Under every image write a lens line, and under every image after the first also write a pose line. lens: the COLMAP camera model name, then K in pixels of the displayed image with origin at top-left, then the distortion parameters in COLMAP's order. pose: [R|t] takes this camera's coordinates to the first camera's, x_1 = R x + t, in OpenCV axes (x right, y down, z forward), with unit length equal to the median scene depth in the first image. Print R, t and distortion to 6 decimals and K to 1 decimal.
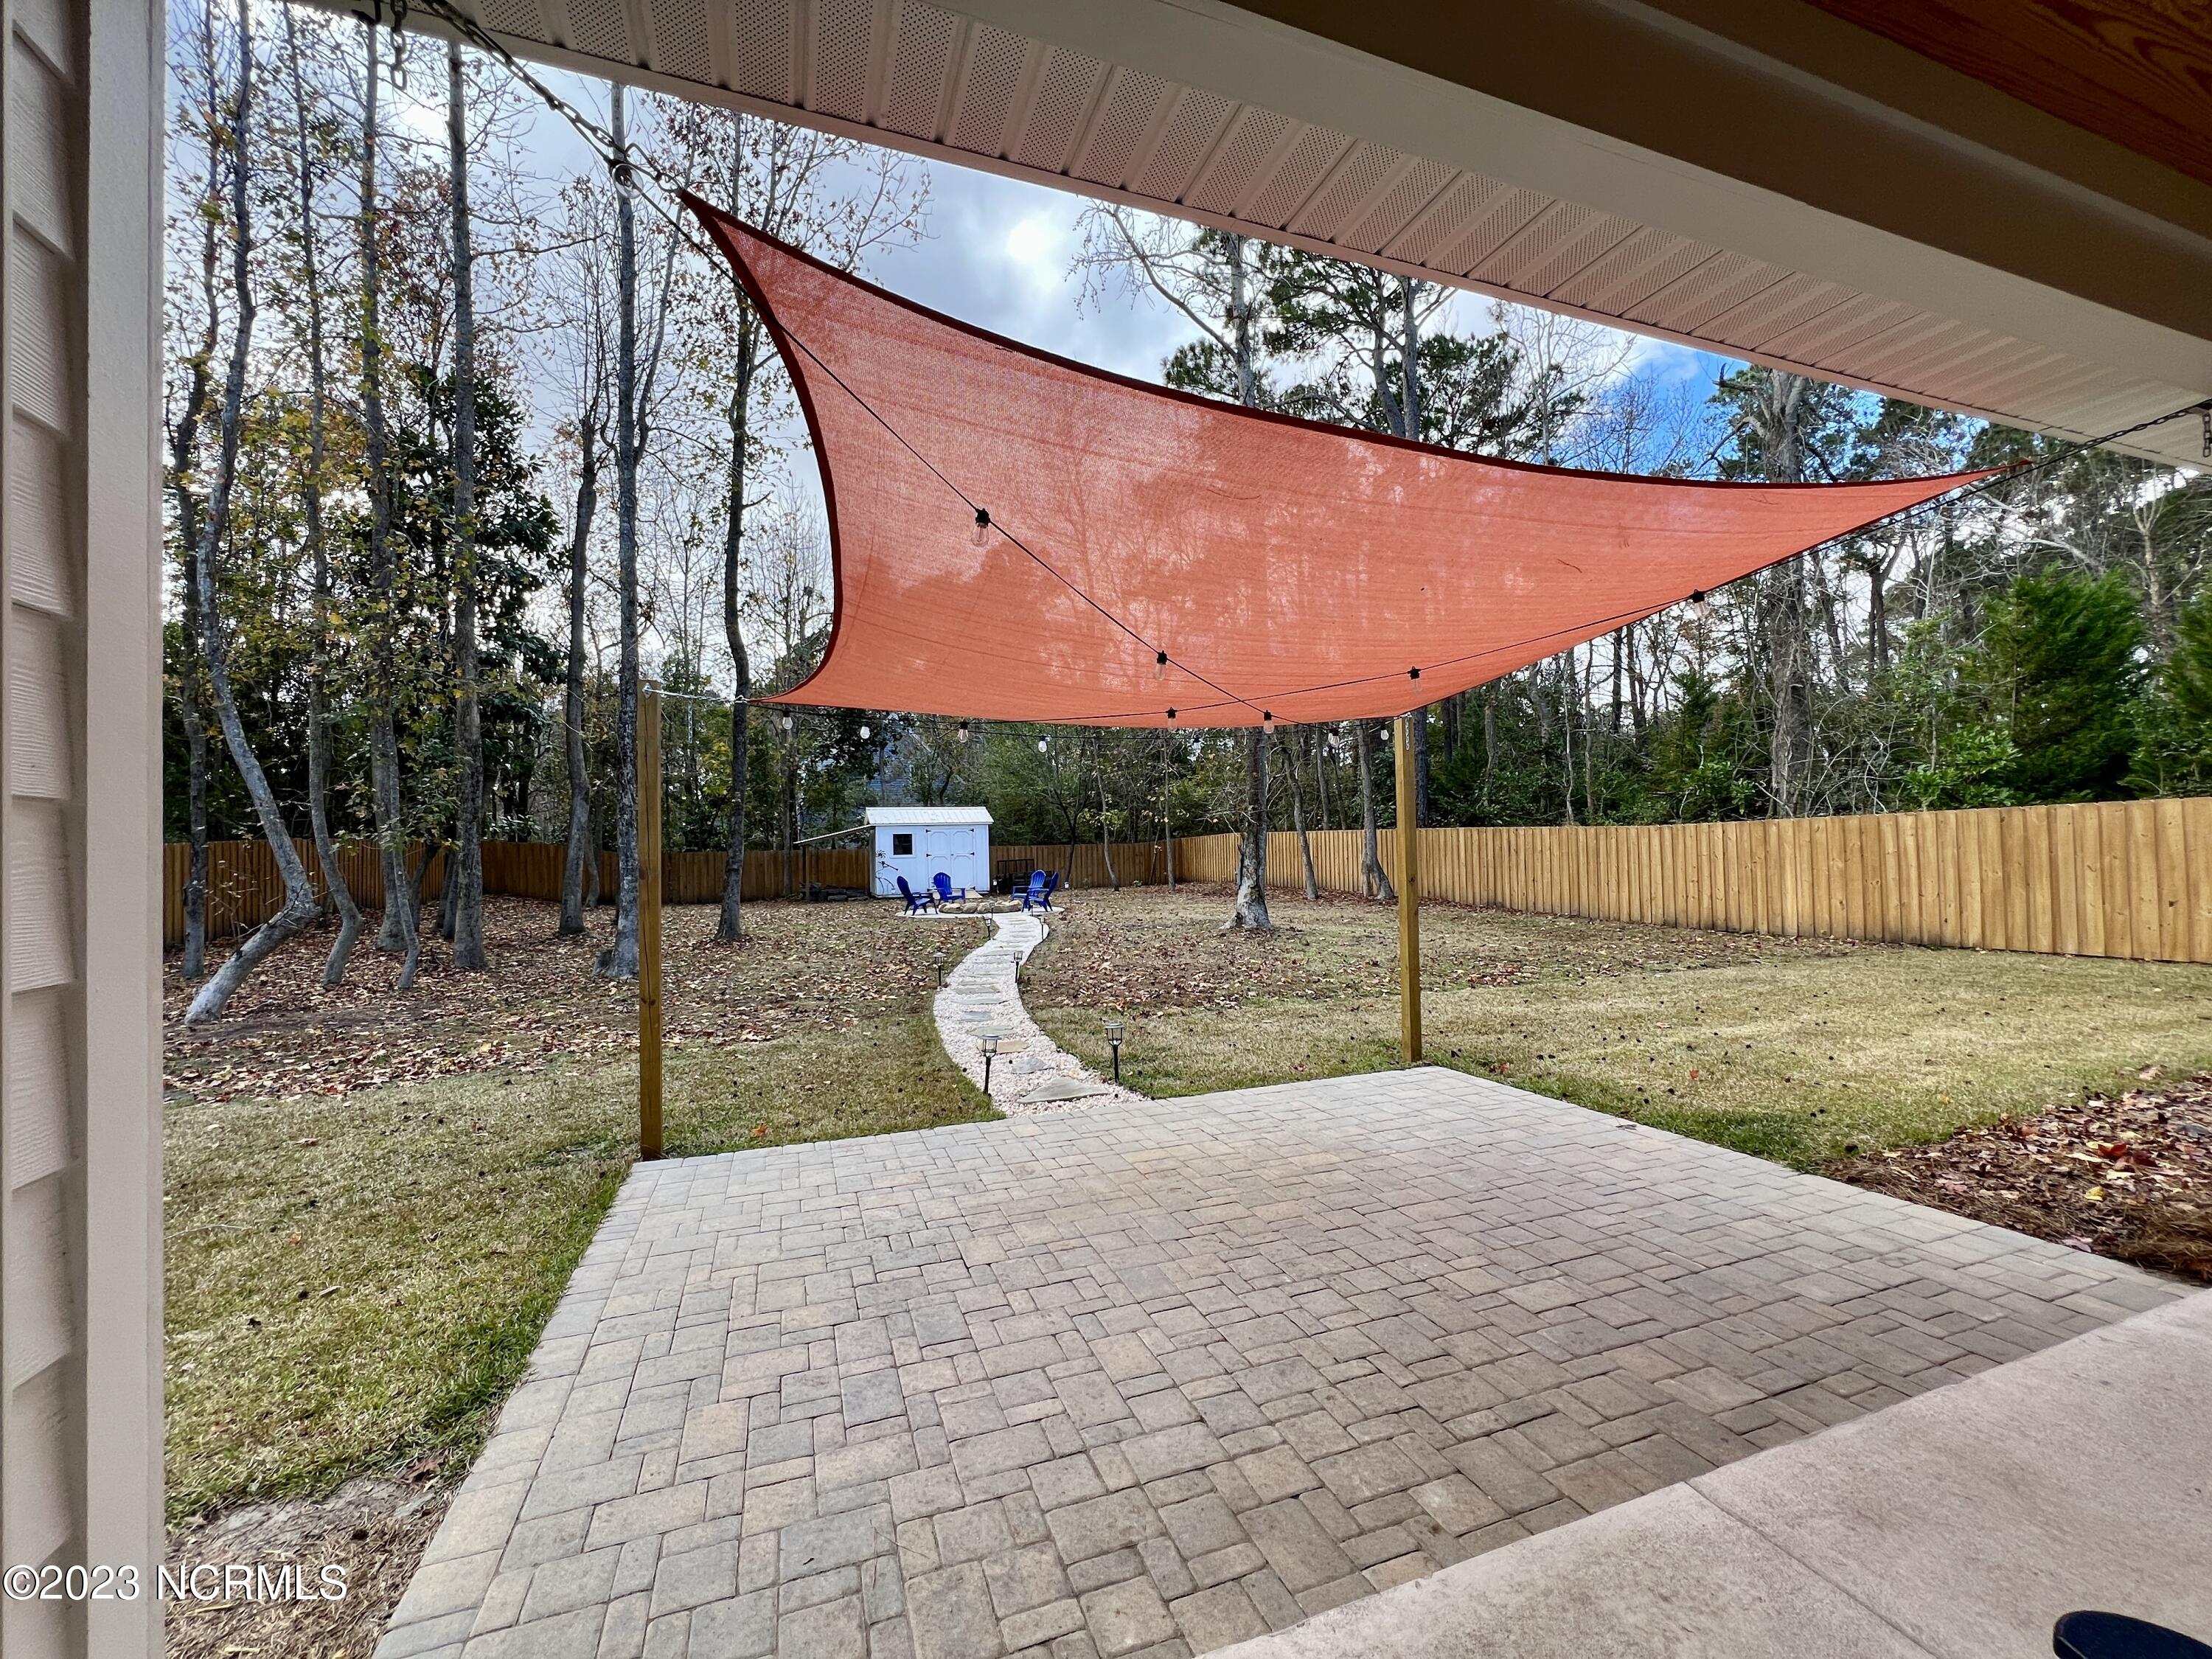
lens RADIAL K [[883.2, 0, 1099.0], [0, 883.2, 833.7], [0, 0, 1]] dist [-0.000571, 0.000045]
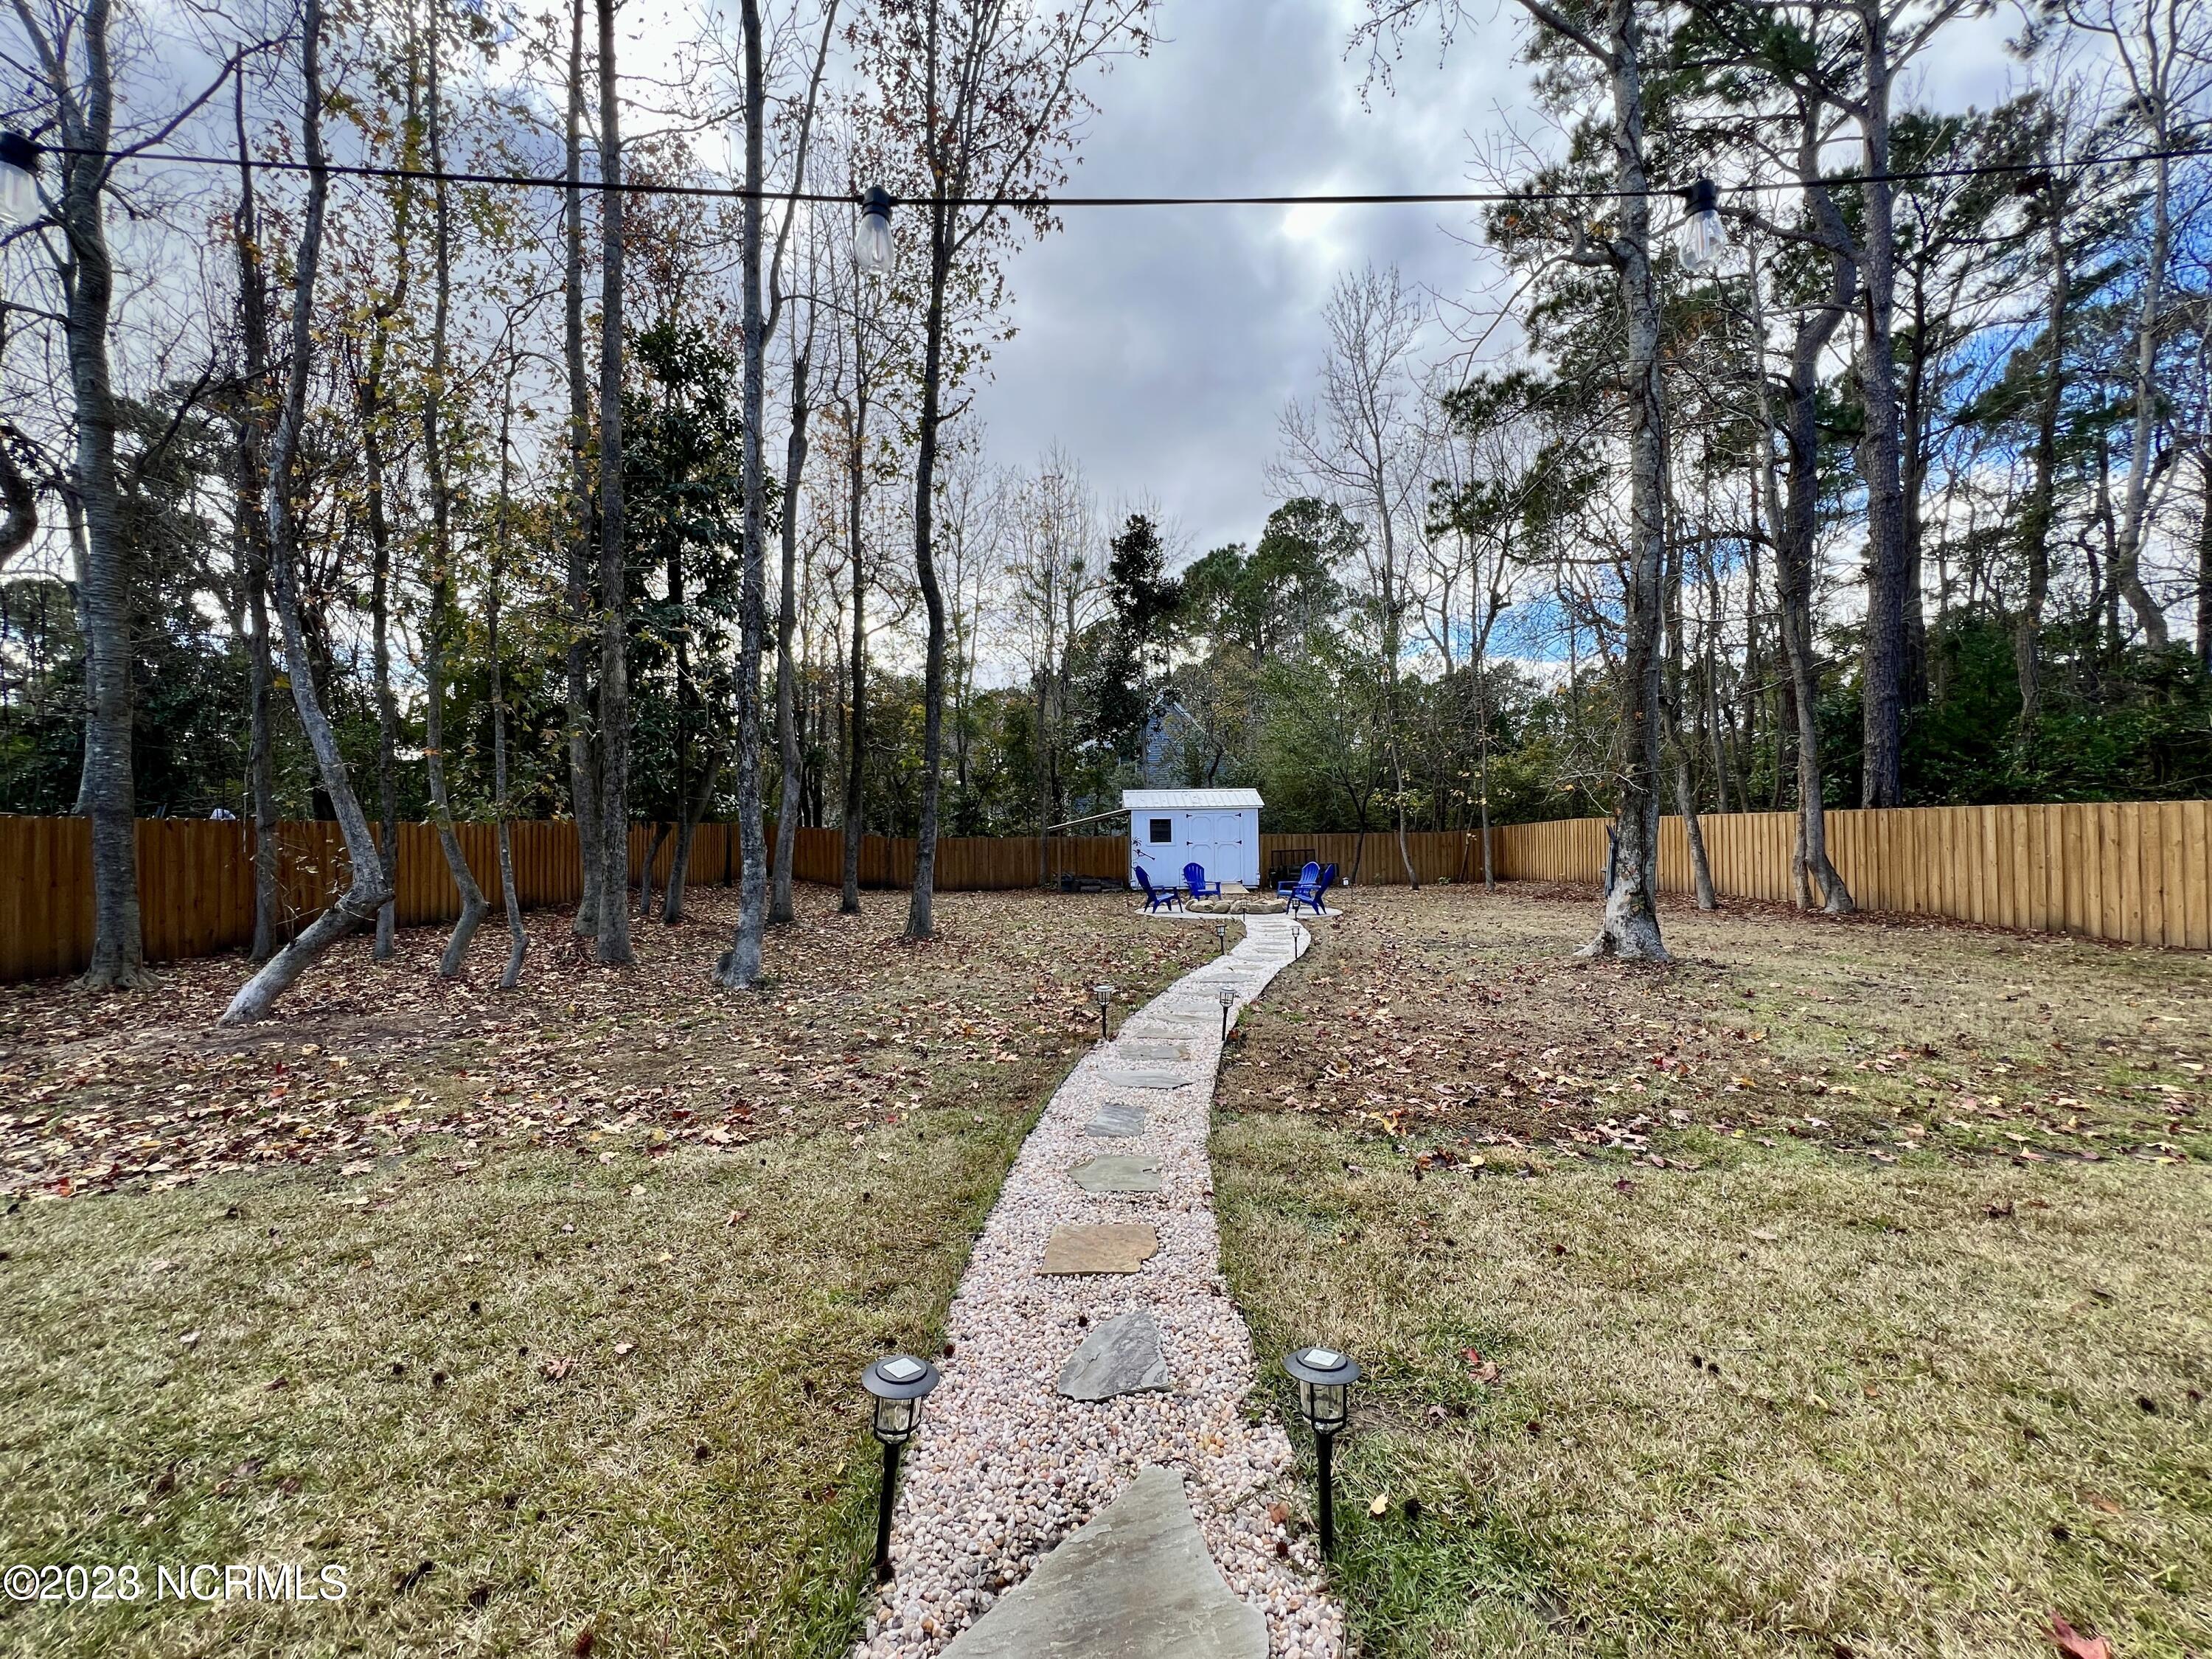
lens RADIAL K [[883.2, 0, 1099.0], [0, 883.2, 833.7], [0, 0, 1]] dist [-0.000571, 0.000045]
pose [[0.945333, 0.006163, -0.326049, 0.016975], [-0.003145, 0.999947, 0.009783, 0.012722], [0.326092, -0.008222, 0.945302, 0.269215]]
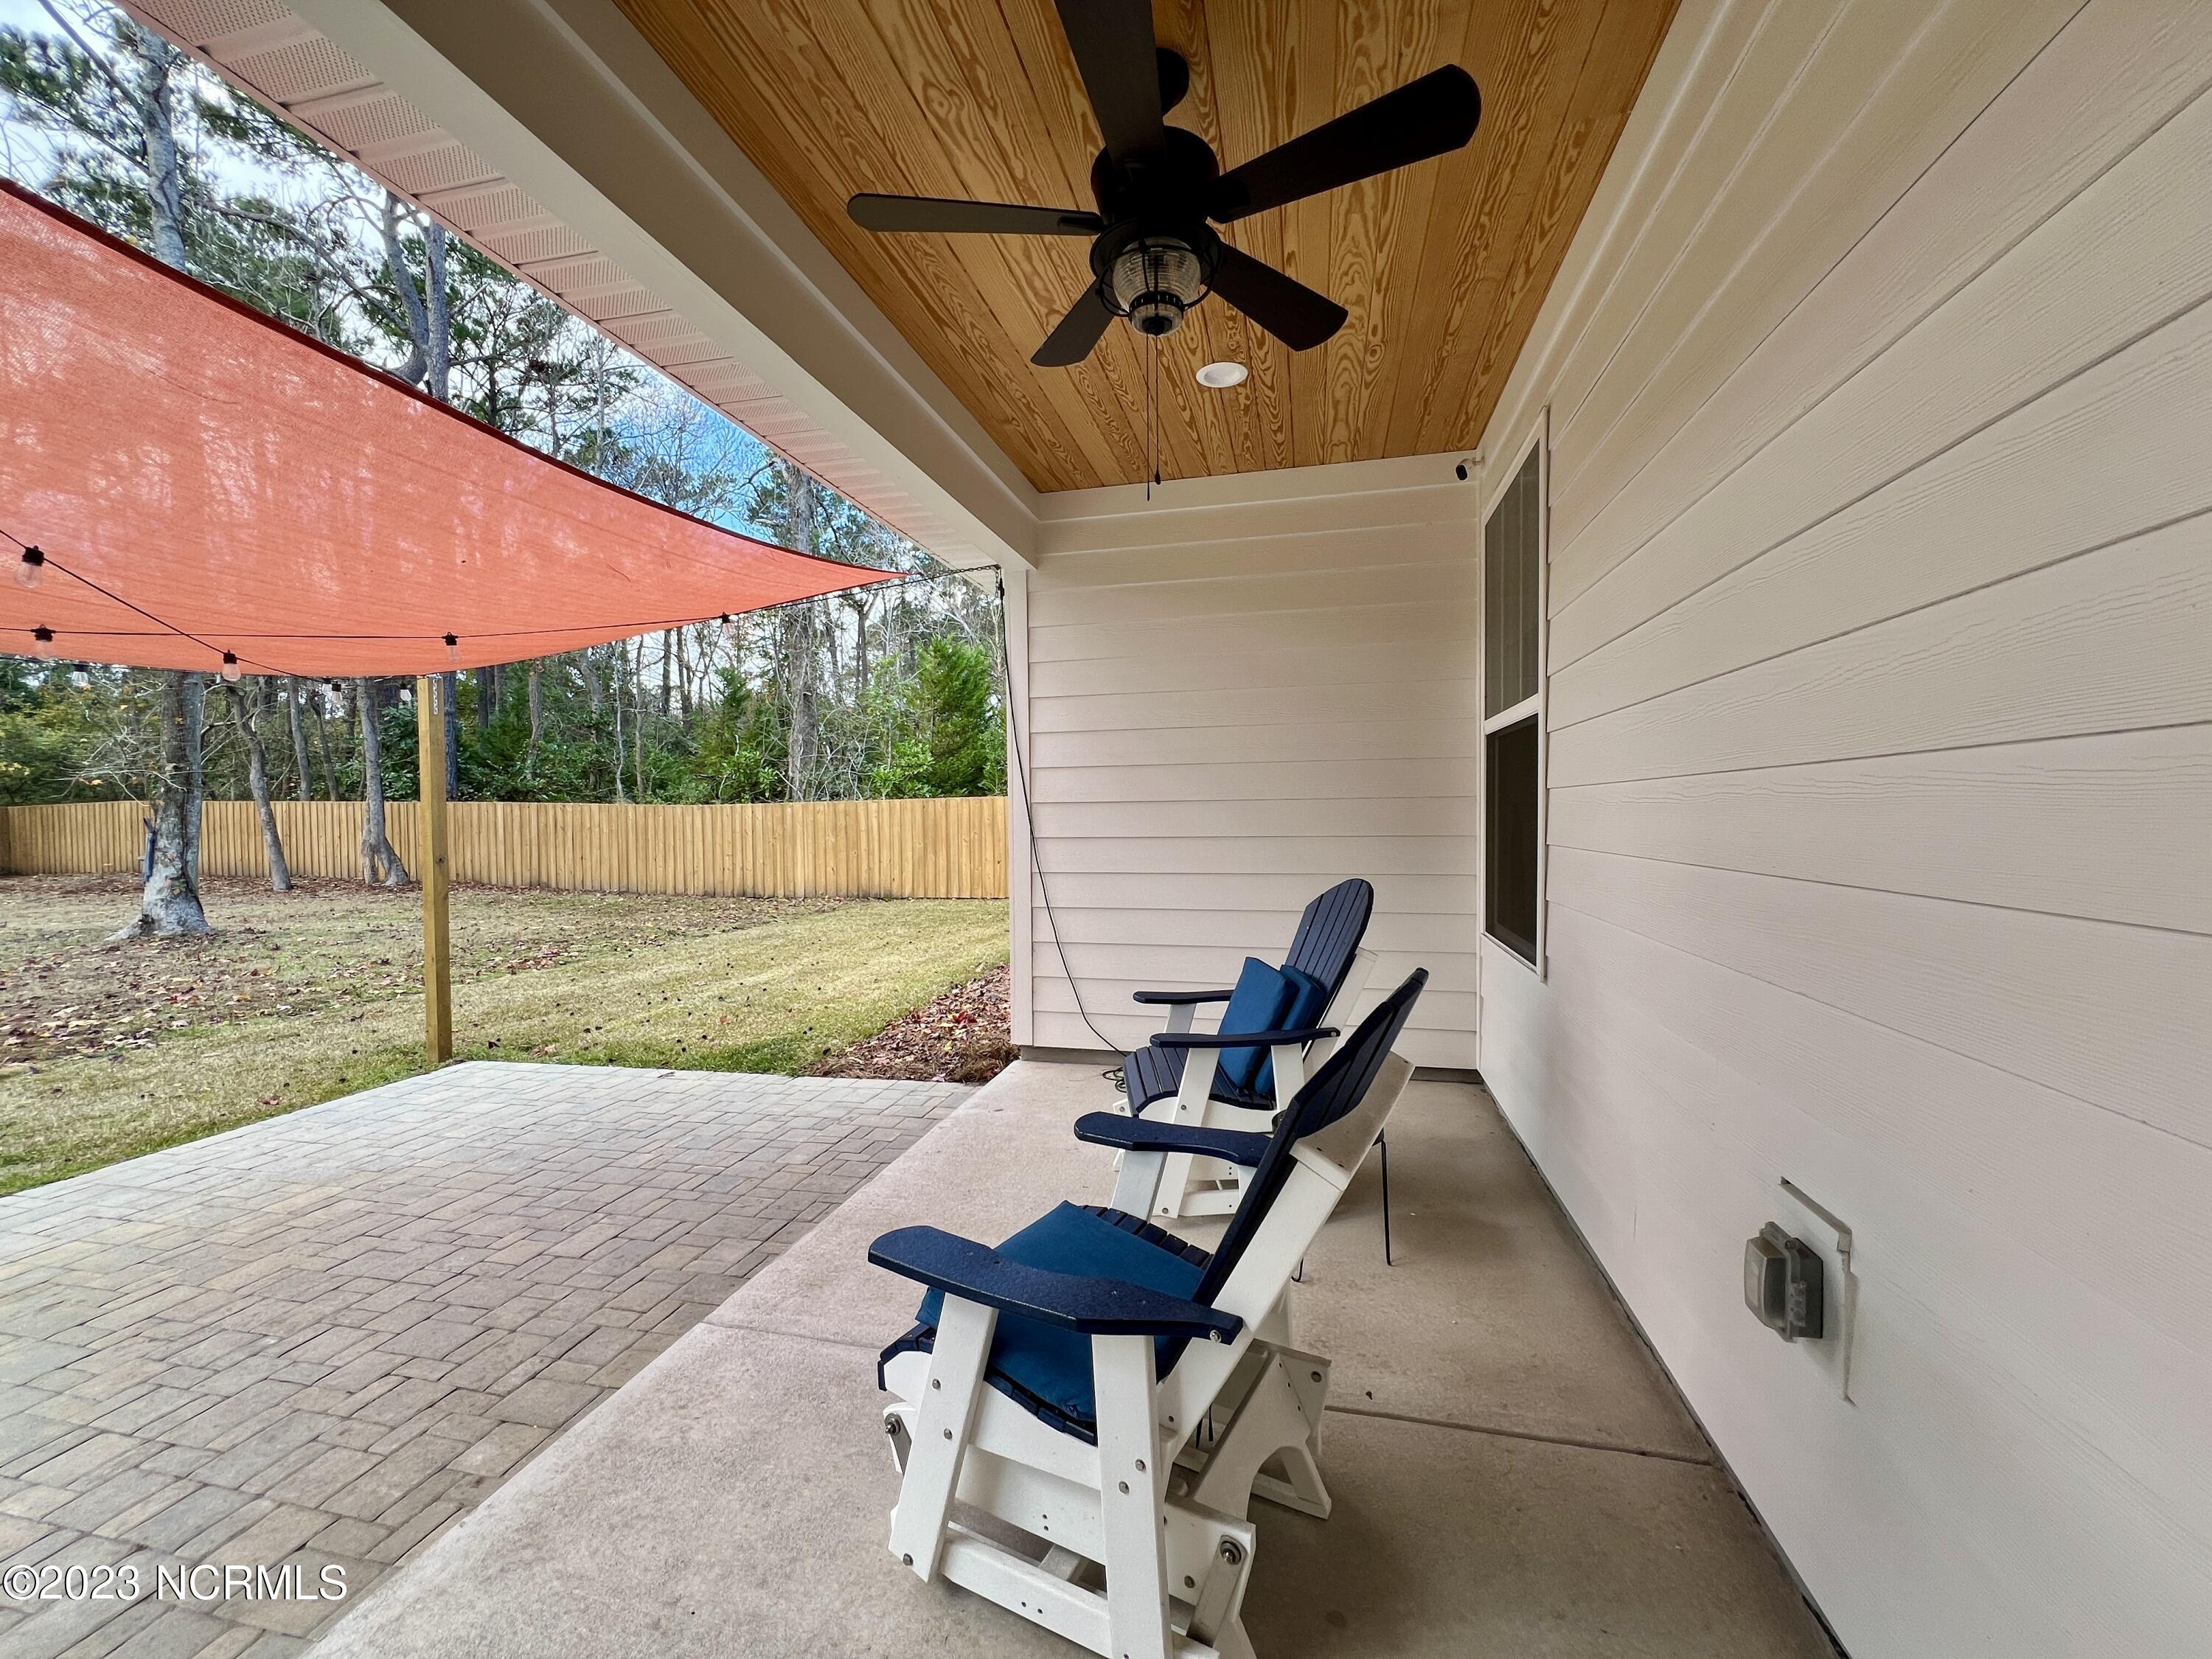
lens RADIAL K [[883.2, 0, 1099.0], [0, 883.2, 833.7], [0, 0, 1]] dist [-0.000571, 0.000045]
pose [[0.551255, -0.002787, 0.834332, -0.009789], [-0.019034, 0.999692, 0.015916, -0.000713], [-0.834120, -0.024655, 0.551032, -0.019730]]
